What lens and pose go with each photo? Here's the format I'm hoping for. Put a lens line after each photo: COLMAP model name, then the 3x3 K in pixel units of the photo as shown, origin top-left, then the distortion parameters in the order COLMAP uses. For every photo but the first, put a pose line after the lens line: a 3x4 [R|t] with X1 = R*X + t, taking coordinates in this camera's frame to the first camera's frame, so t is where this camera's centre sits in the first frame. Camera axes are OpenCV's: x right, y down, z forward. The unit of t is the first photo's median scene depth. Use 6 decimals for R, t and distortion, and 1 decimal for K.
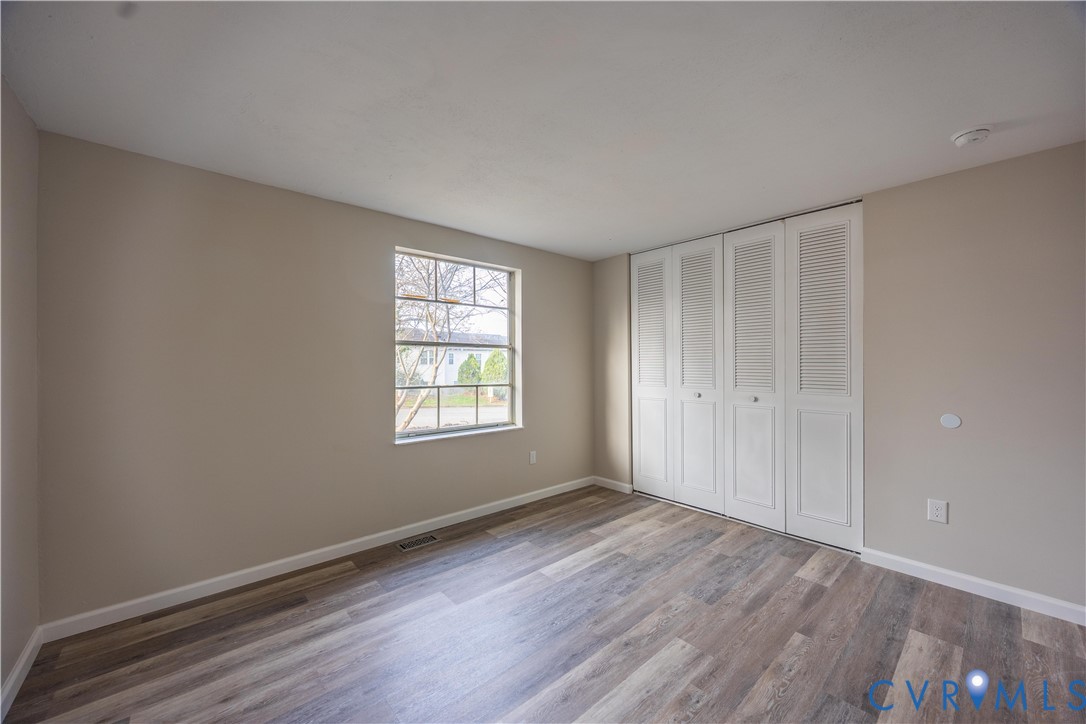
lens RADIAL K [[411.7, 0, 543.5], [0, 411.7, 365.4], [0, 0, 1]] dist [-0.002682, -0.000251]
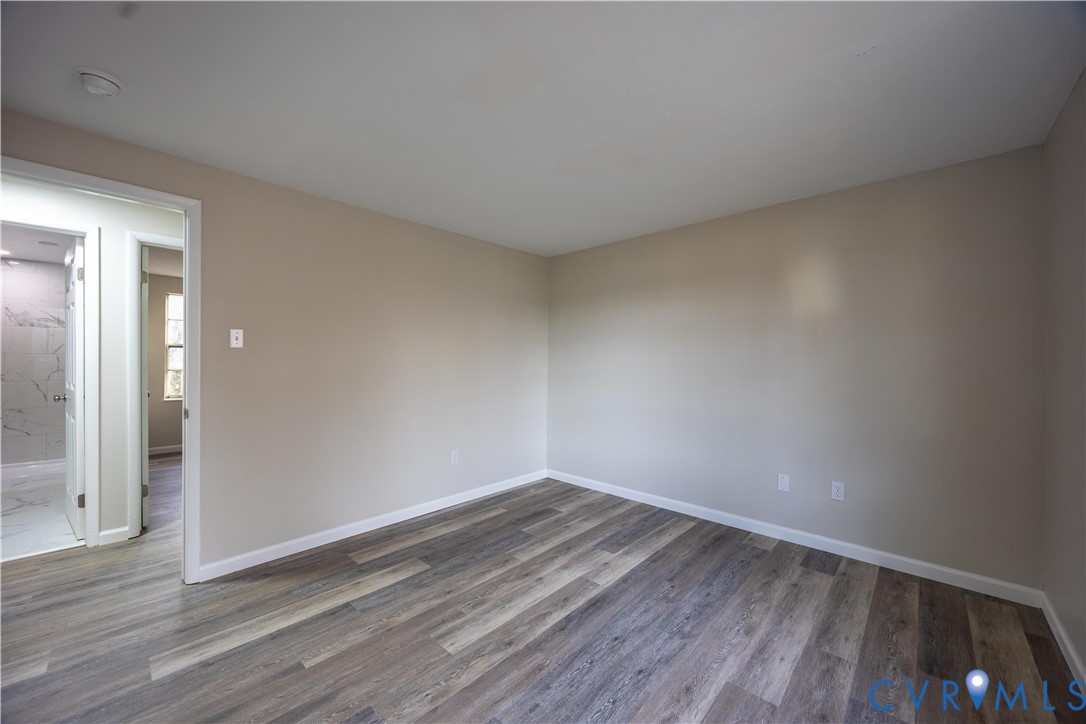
lens RADIAL K [[411.7, 0, 543.5], [0, 411.7, 365.4], [0, 0, 1]] dist [-0.002682, -0.000251]
pose [[-0.995610, 0.001239, -0.093592, 0.207558], [0.000174, 0.999935, 0.011388, 0.012655], [0.093600, 0.011322, -0.995546, 1.912817]]
